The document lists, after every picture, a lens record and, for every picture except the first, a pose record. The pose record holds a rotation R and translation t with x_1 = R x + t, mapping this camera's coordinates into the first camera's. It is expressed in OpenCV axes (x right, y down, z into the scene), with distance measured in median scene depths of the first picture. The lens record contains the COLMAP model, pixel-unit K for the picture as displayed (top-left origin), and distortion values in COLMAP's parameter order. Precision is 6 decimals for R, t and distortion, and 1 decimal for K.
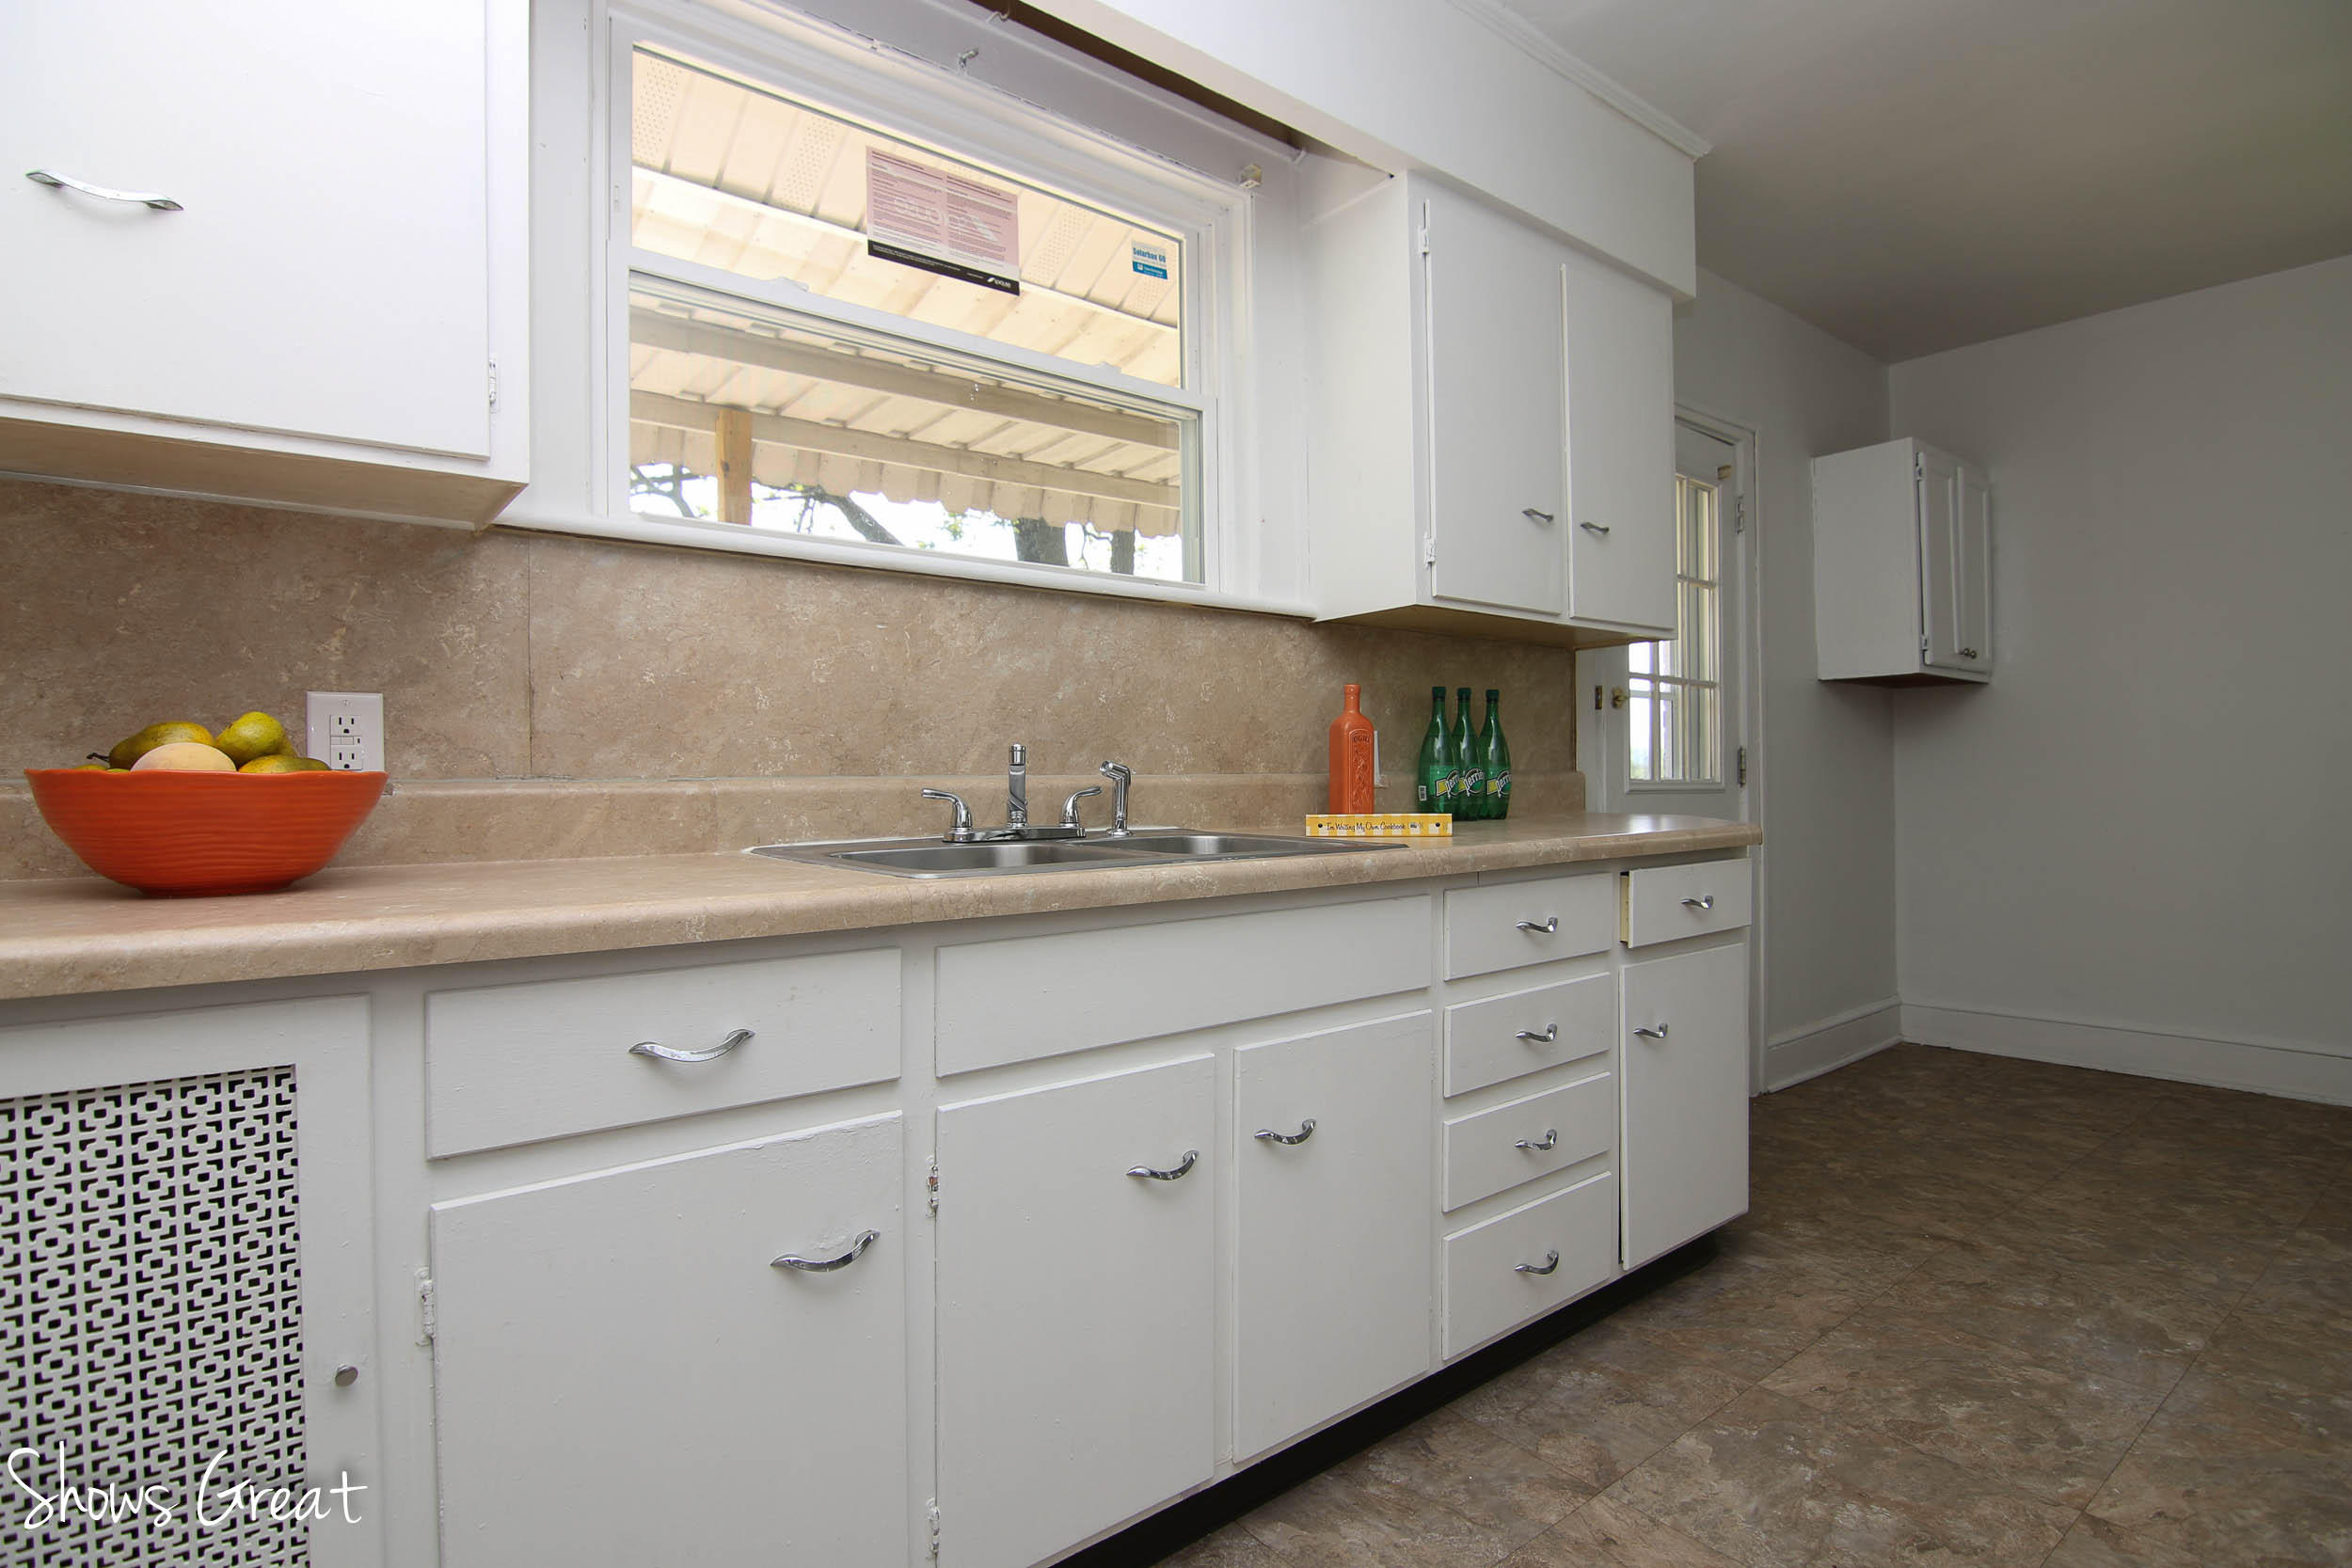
lens RADIAL K [[1184.8, 0, 1161.1], [0, 1184.8, 779.0], [0, 0, 1]] dist [-0.002270, -0.014119]
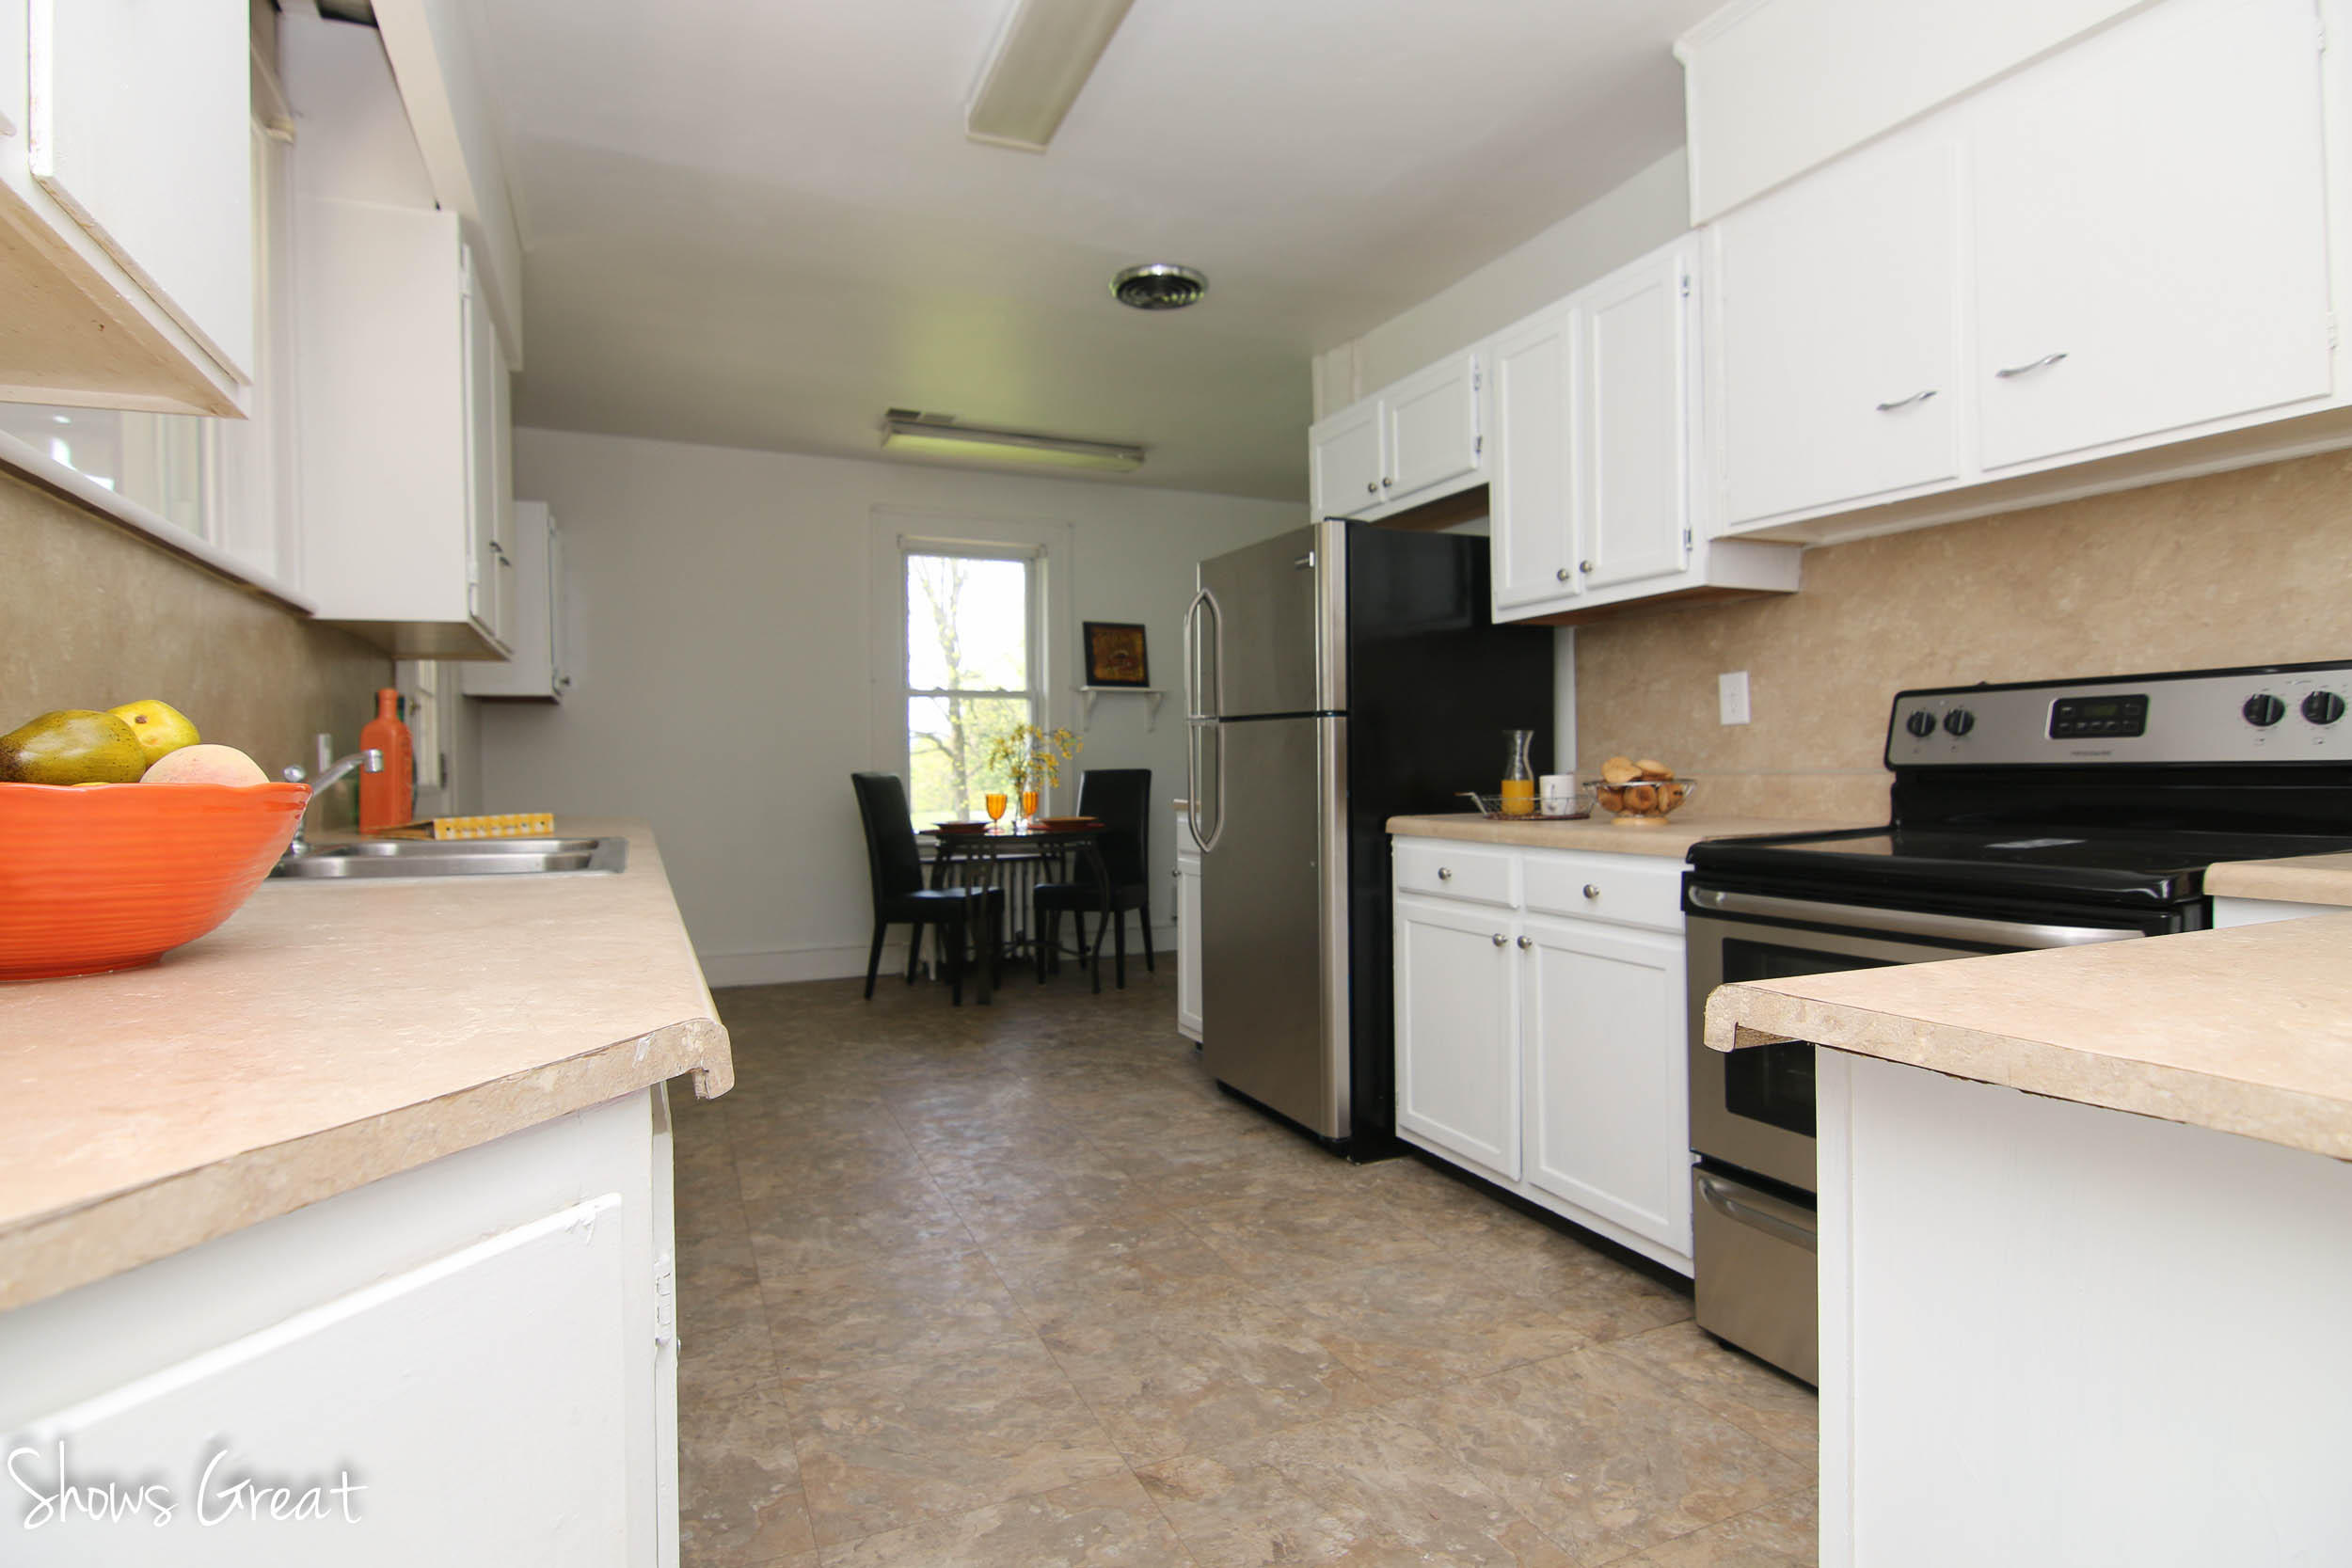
lens RADIAL K [[1184.8, 0, 1161.1], [0, 1184.8, 779.0], [0, 0, 1]] dist [-0.002270, -0.014119]
pose [[0.250492, -0.004866, 0.968107, -0.638672], [0.006264, 0.999975, 0.003406, -0.003890], [-0.968099, 0.005211, 0.250516, 0.116265]]
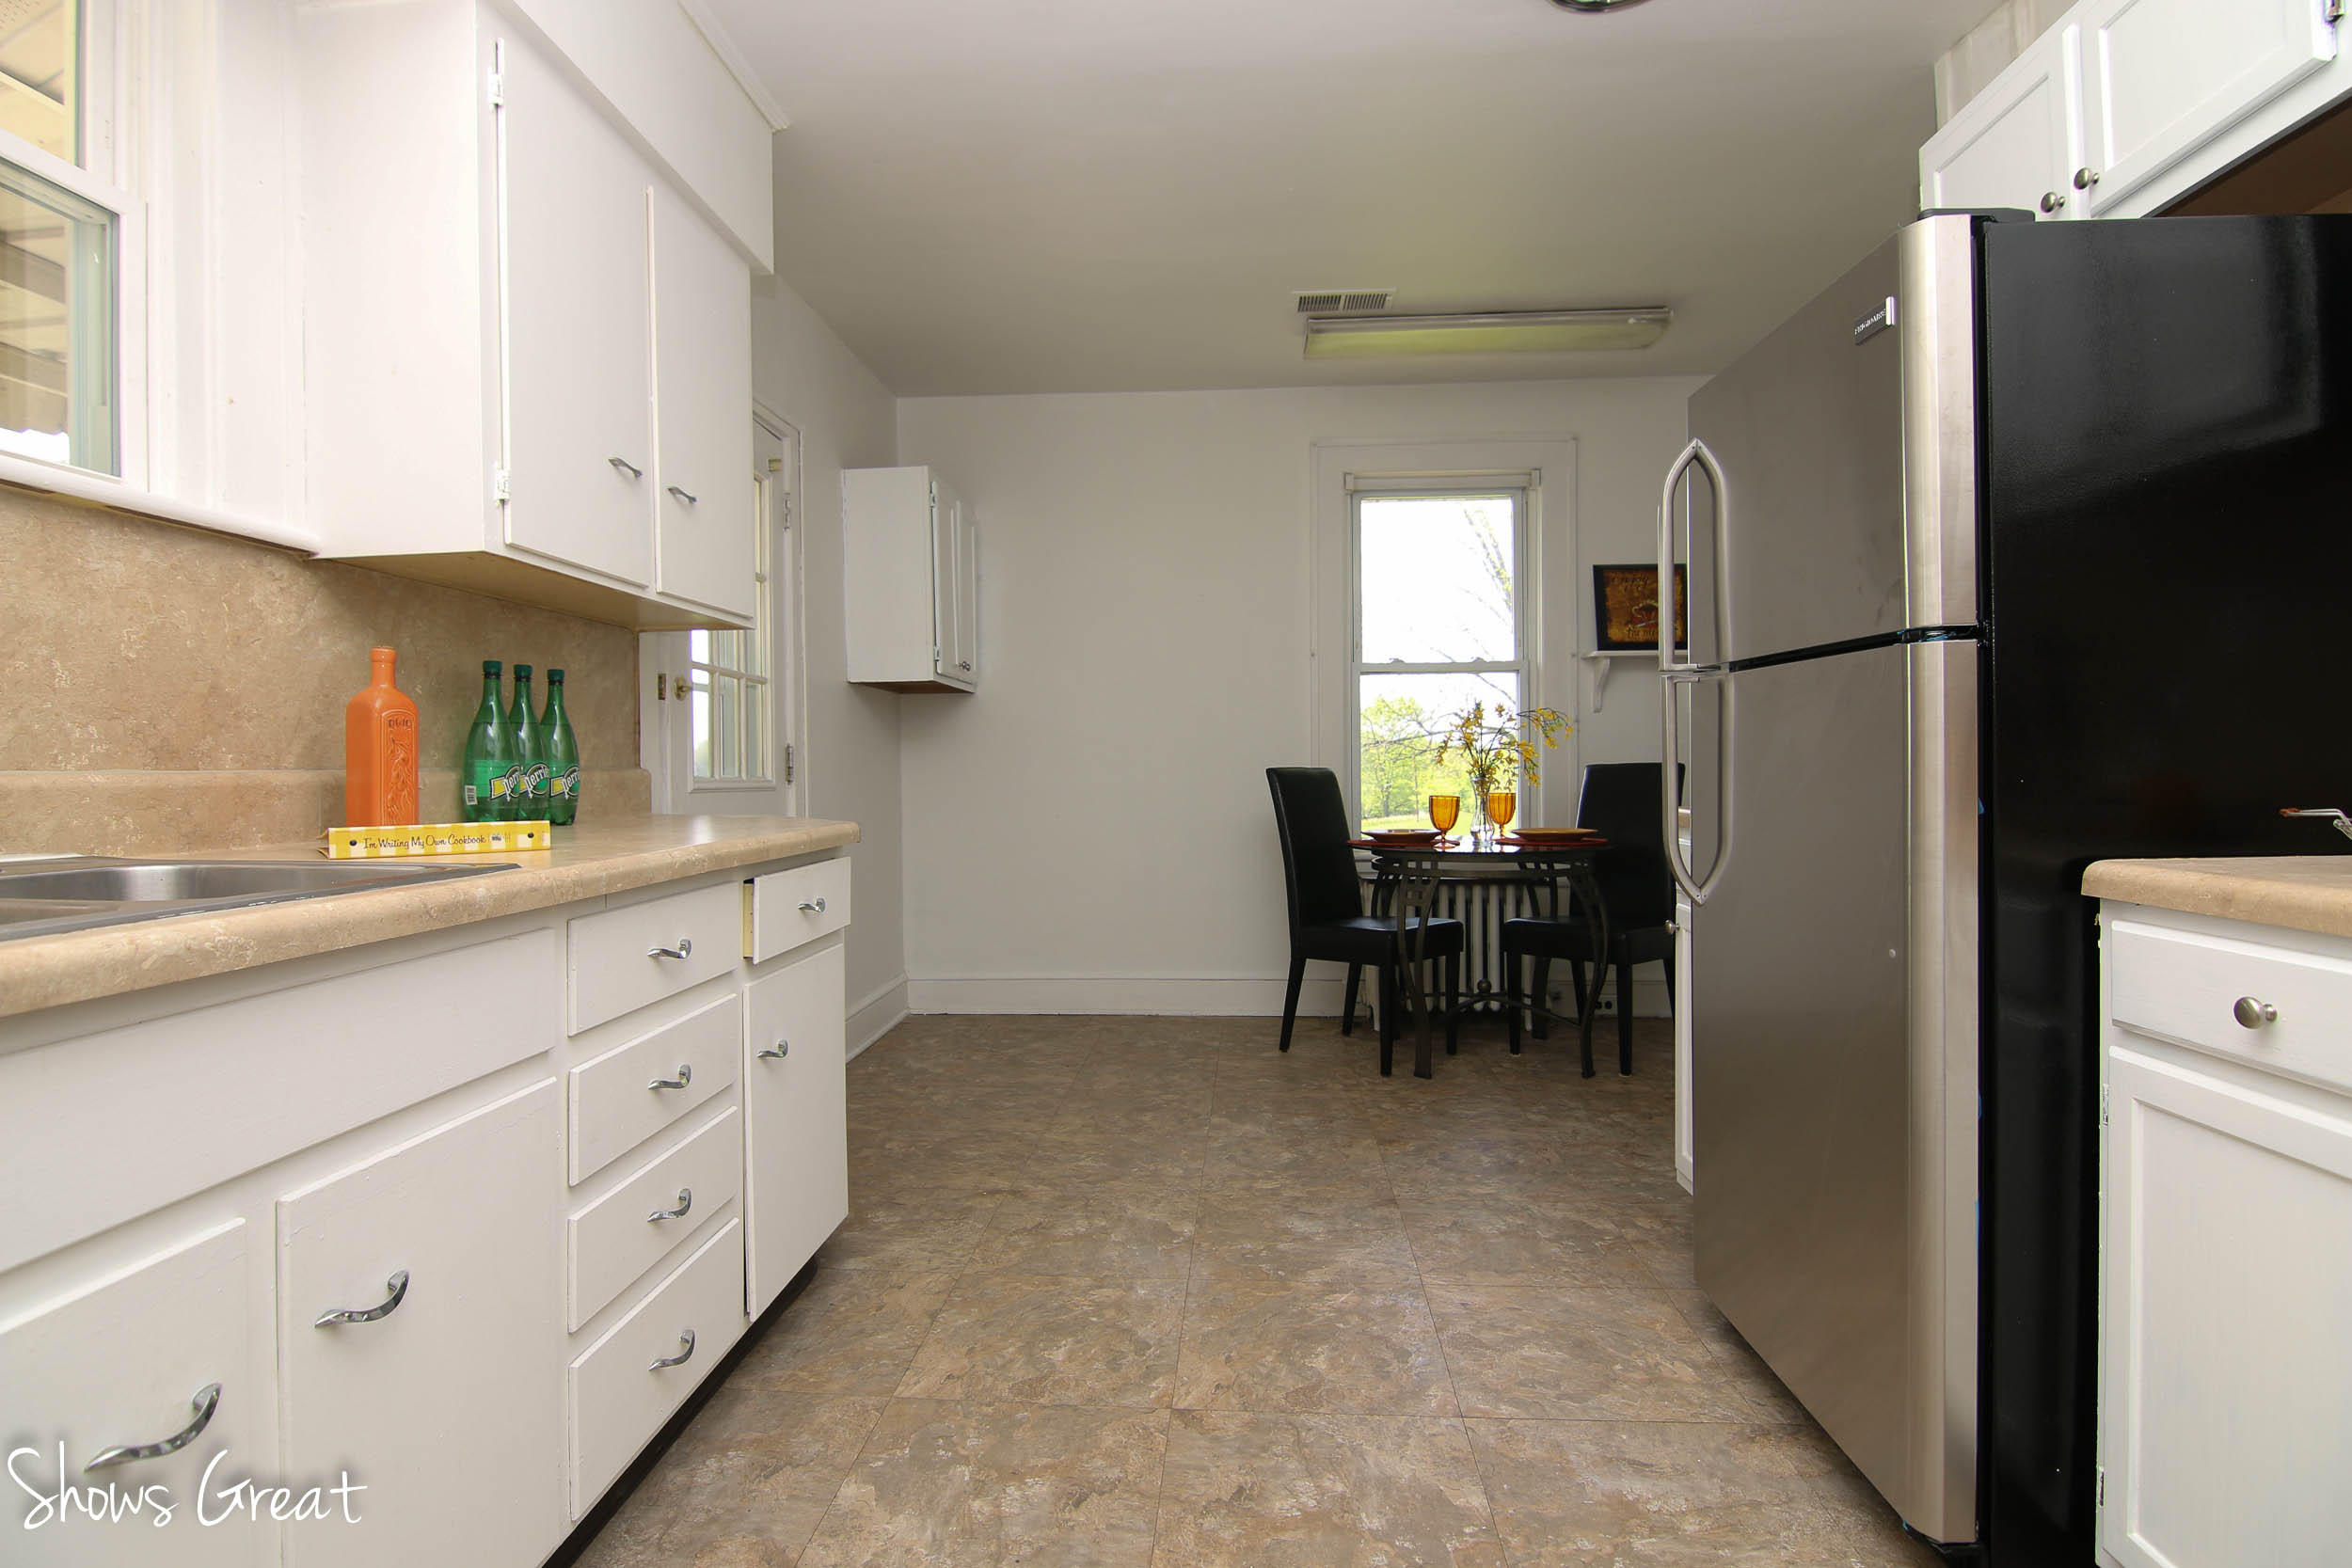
lens RADIAL K [[1184.8, 0, 1161.1], [0, 1184.8, 779.0], [0, 0, 1]] dist [-0.002270, -0.014119]
pose [[0.674374, -0.004422, 0.738377, -0.054276], [0.003392, 0.999990, 0.002891, 0.000602], [-0.738382, 0.000555, 0.674382, 0.147330]]
